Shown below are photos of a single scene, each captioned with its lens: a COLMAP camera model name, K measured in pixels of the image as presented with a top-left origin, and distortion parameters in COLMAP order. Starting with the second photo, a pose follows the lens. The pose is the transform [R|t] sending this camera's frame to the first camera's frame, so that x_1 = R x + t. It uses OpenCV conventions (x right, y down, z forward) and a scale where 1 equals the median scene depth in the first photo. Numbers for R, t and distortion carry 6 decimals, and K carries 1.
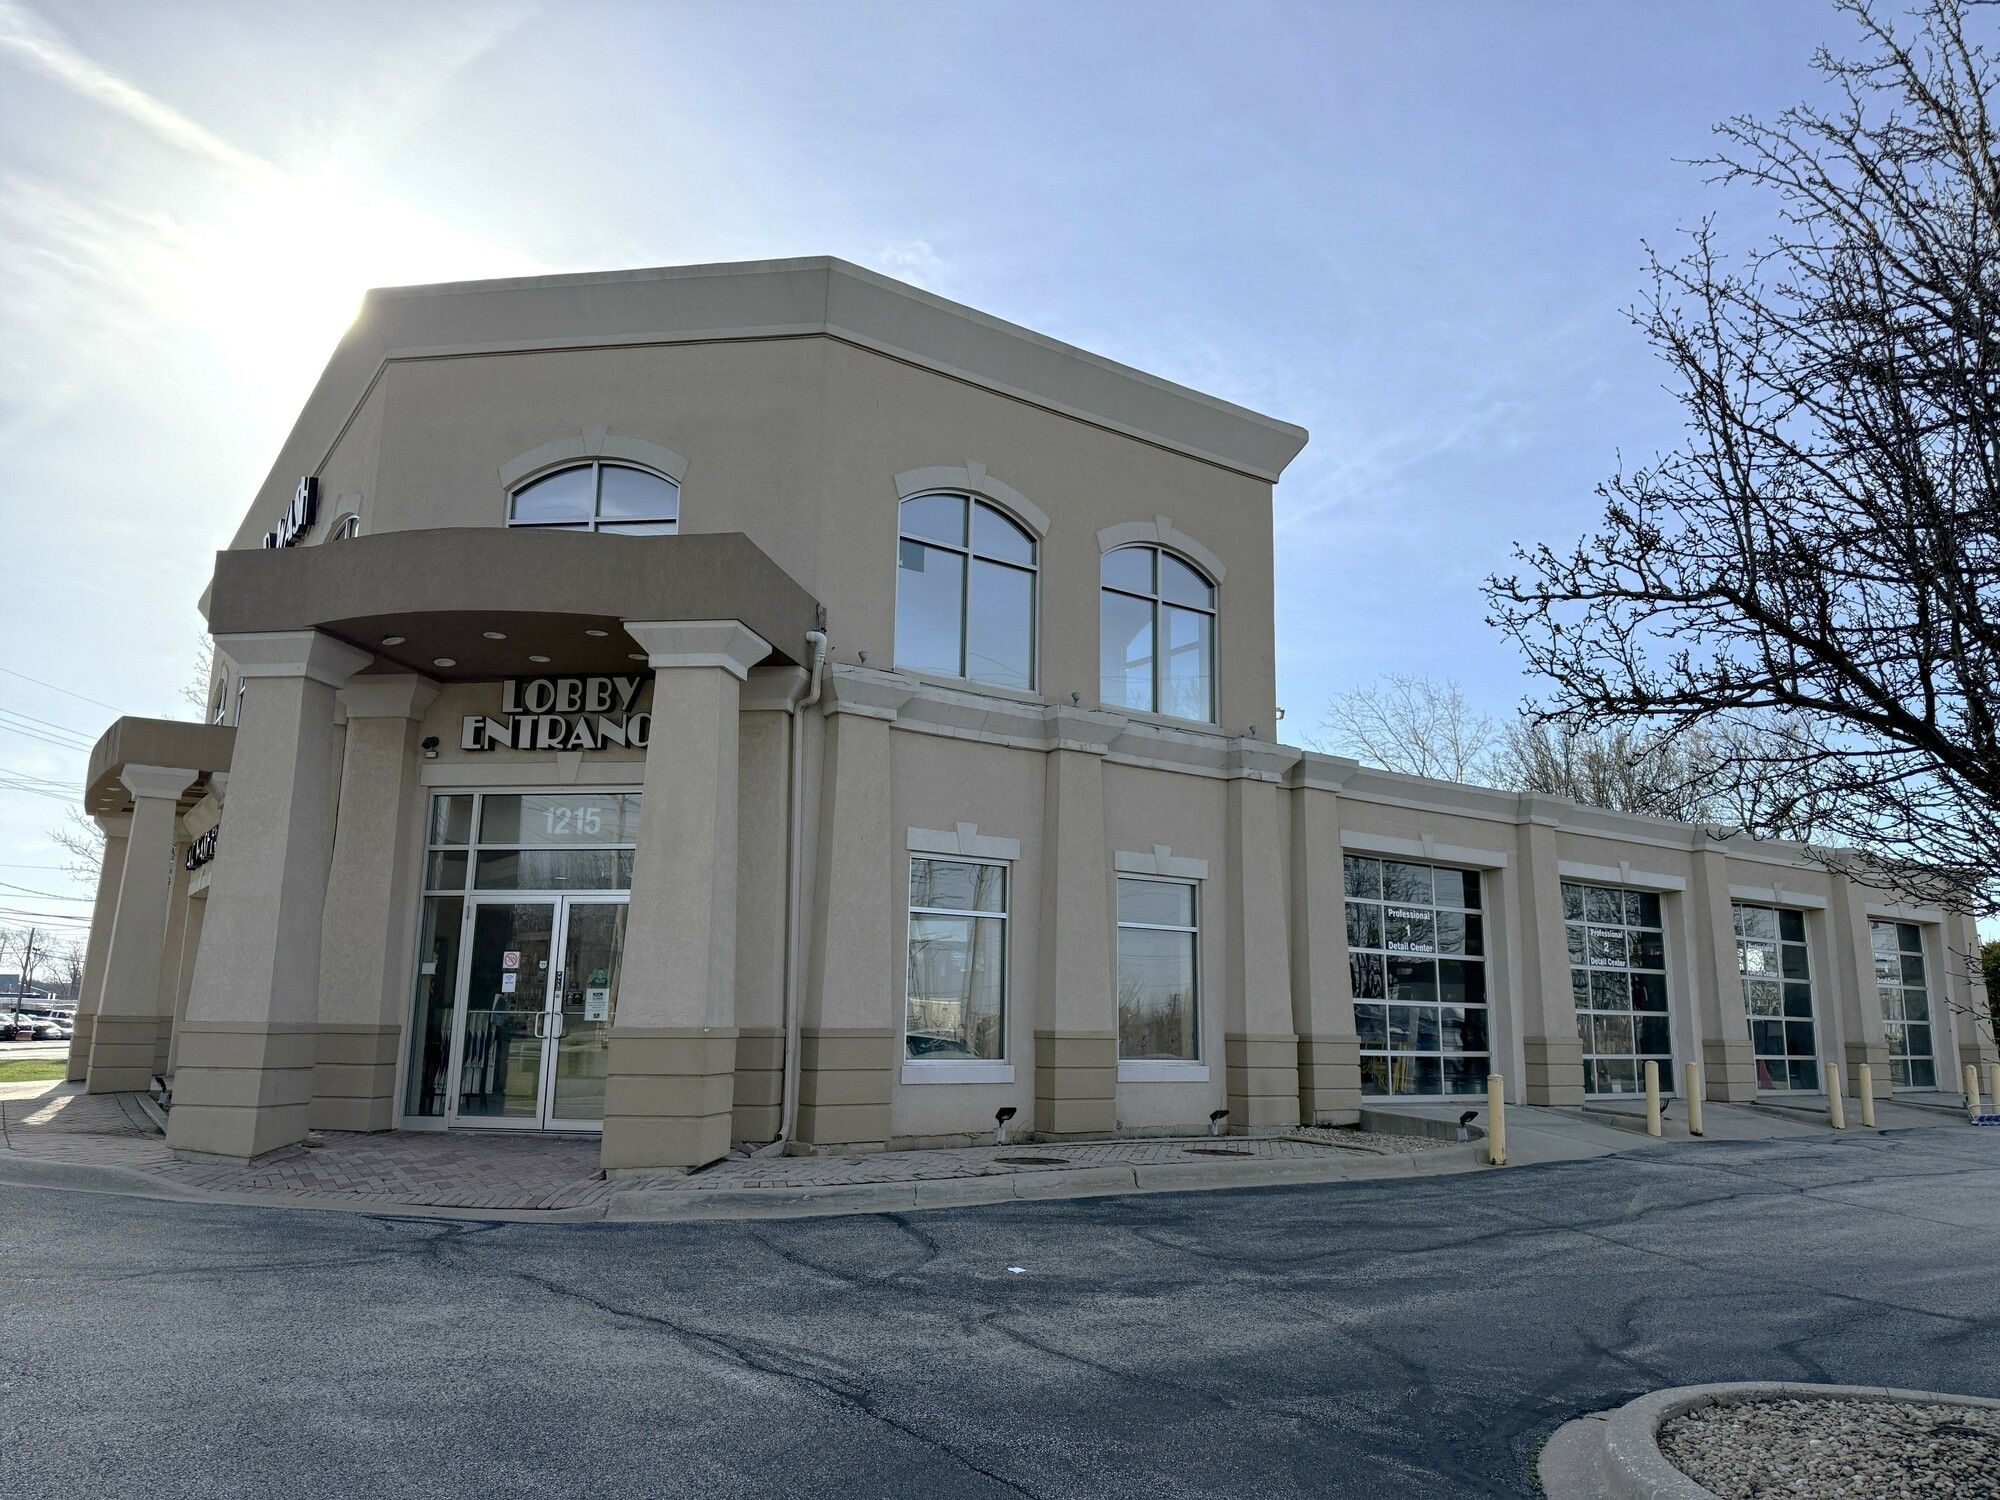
lens RADIAL K [[1412.9, 0, 1000.0], [0, 1412.9, 750.0], [0, 0, 1]] dist [0.075417, -0.051575]
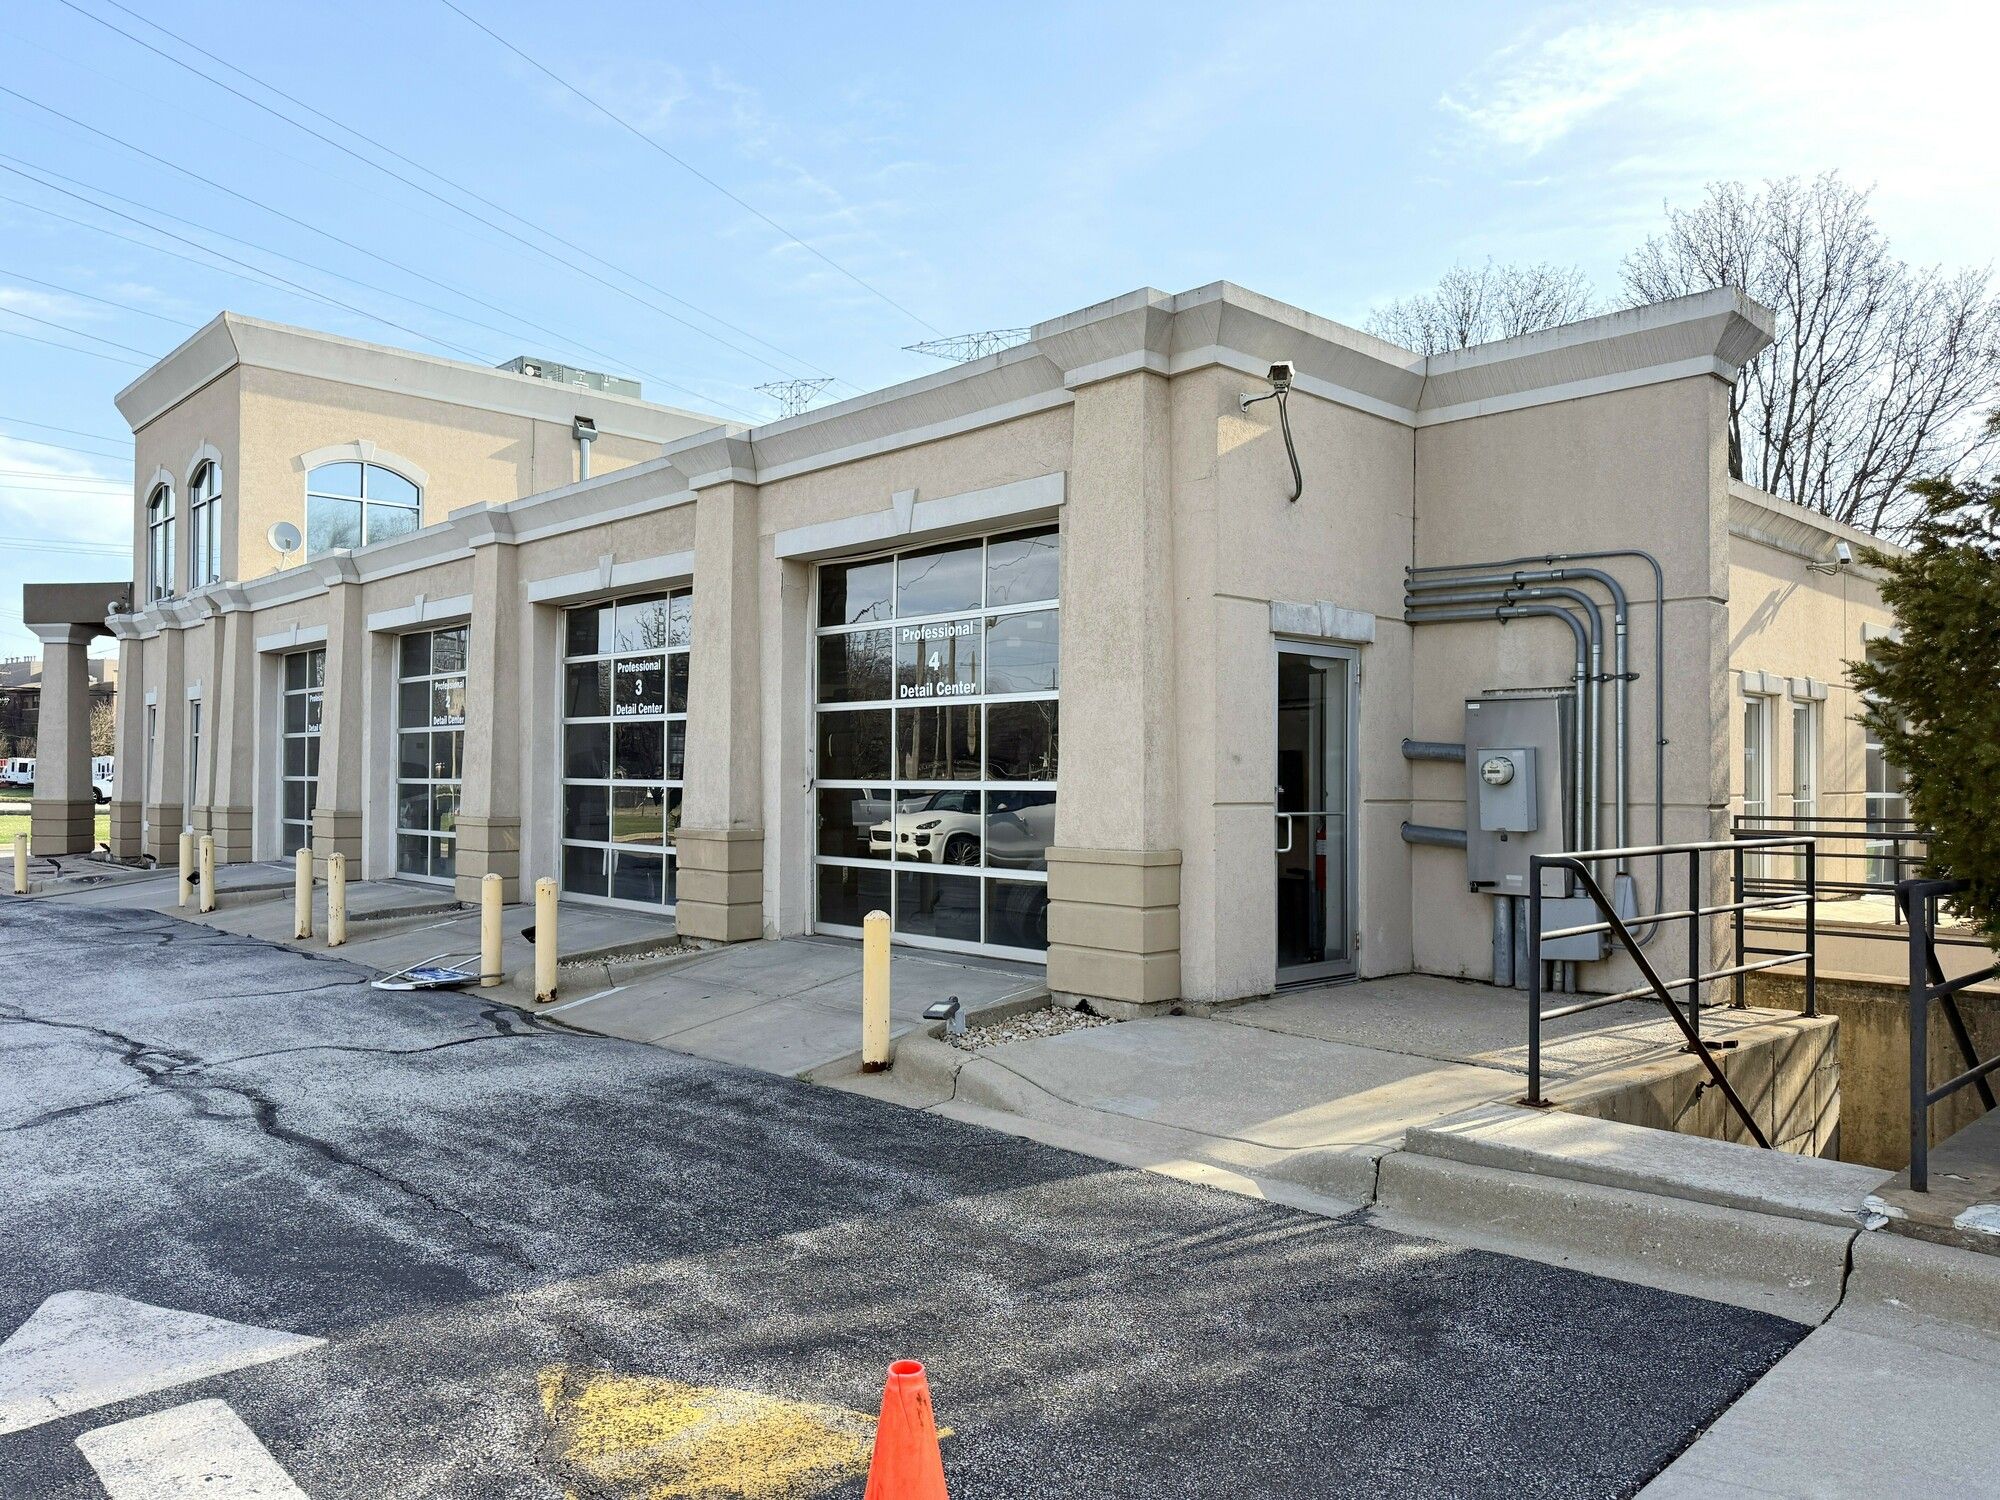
lens RADIAL K [[1412.9, 0, 1000.0], [0, 1412.9, 750.0], [0, 0, 1]] dist [0.075417, -0.051575]
pose [[0.128997, -0.032168, -0.991123, 1.419944], [0.185775, 0.982562, -0.007712, 0.268905], [0.974088, -0.183131, 0.132723, 1.441010]]
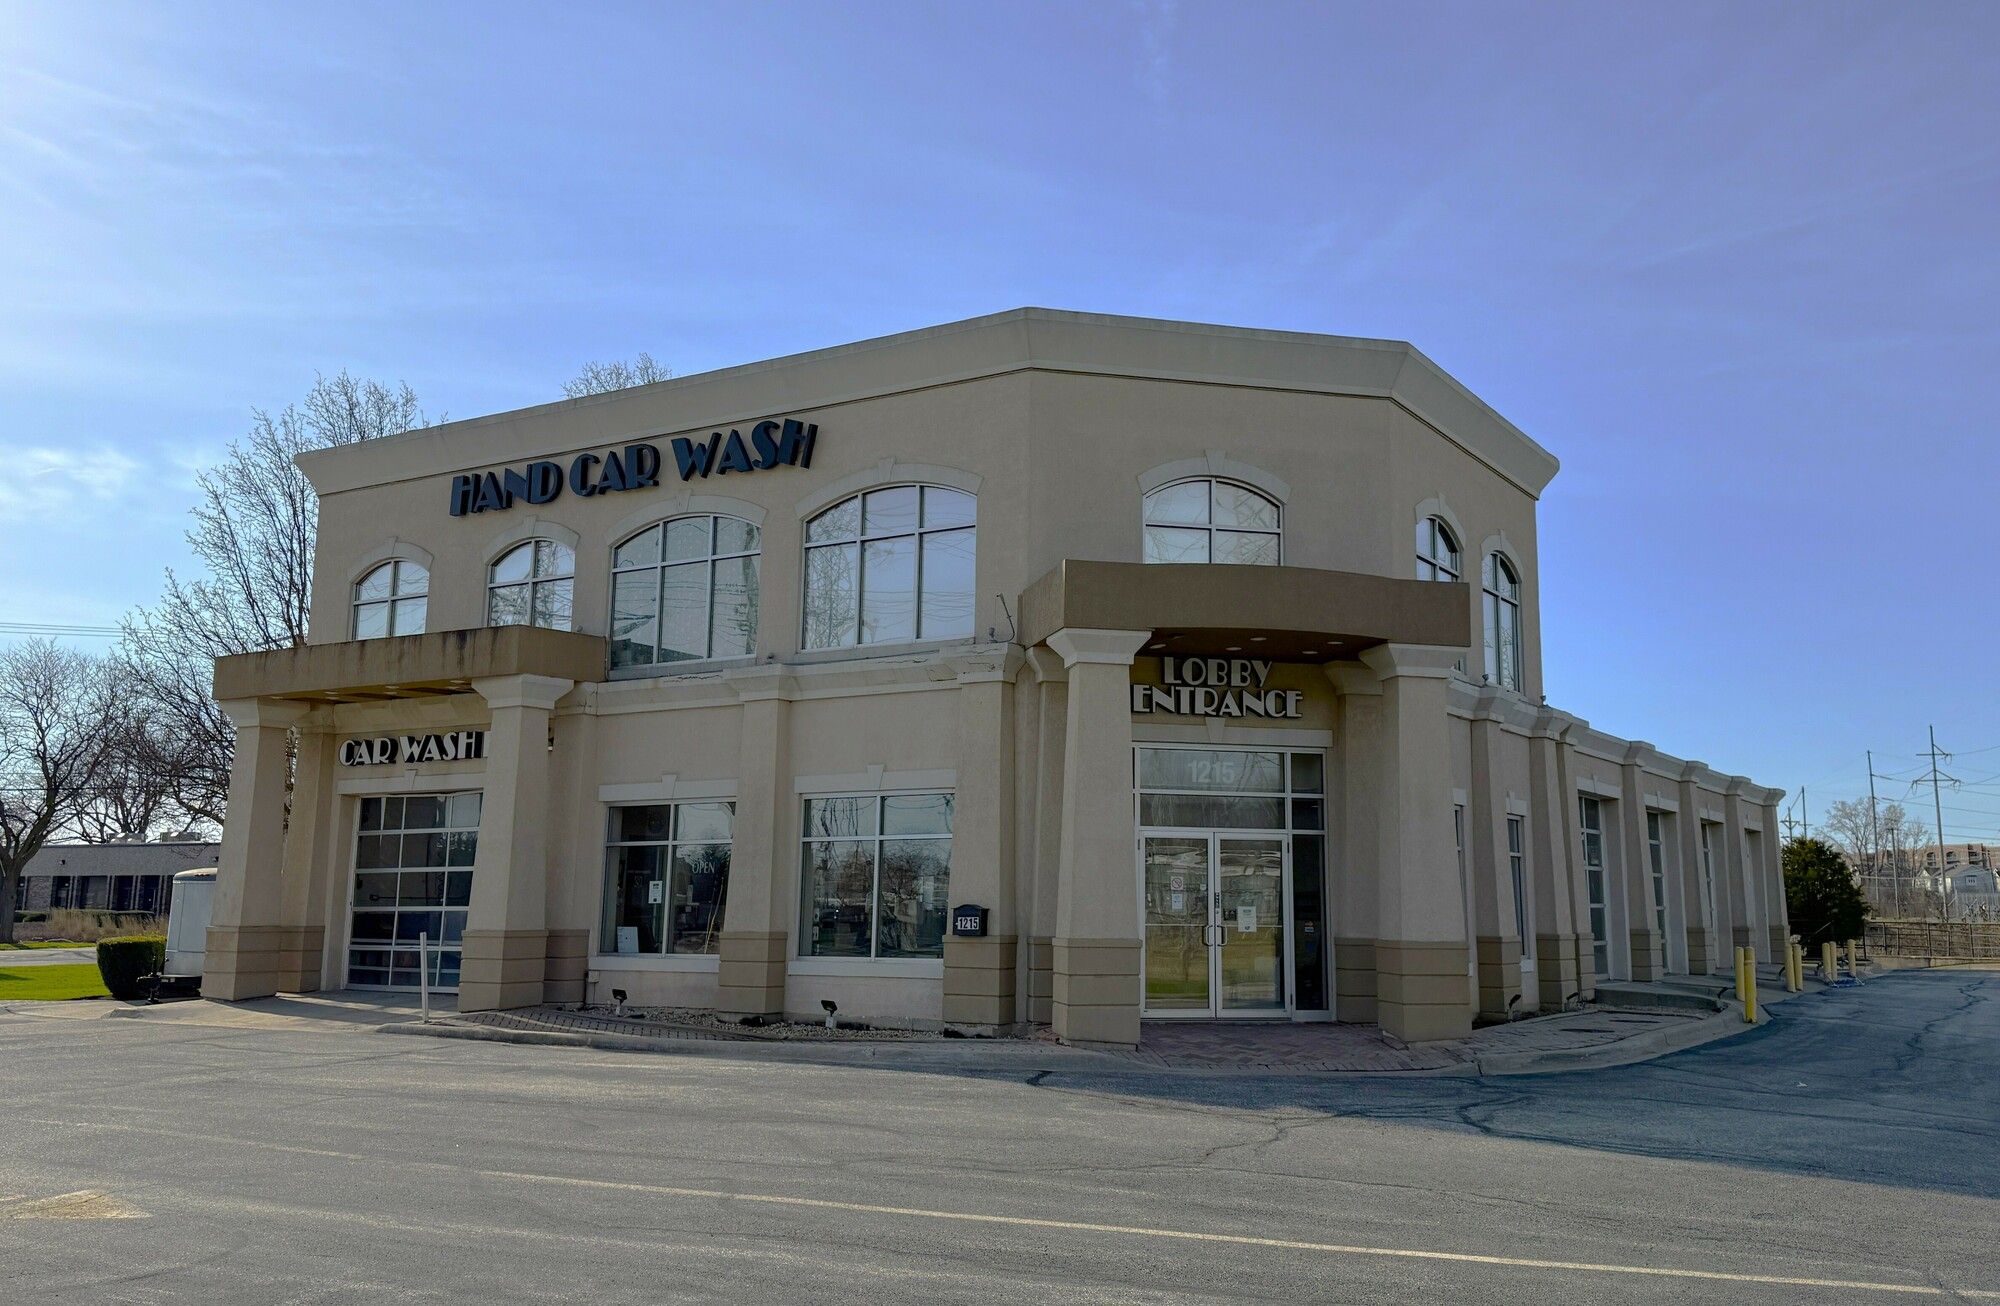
lens RADIAL K [[1713.7, 0, 1001.5], [0, 1713.7, 596.9], [0, 0, 1]] dist [0.064713, -0.004186]
pose [[0.927574, 0.056235, 0.369383, -1.039720], [-0.062944, 0.997998, 0.006127, -0.101817], [-0.368299, -0.028933, 0.929257, -0.332693]]
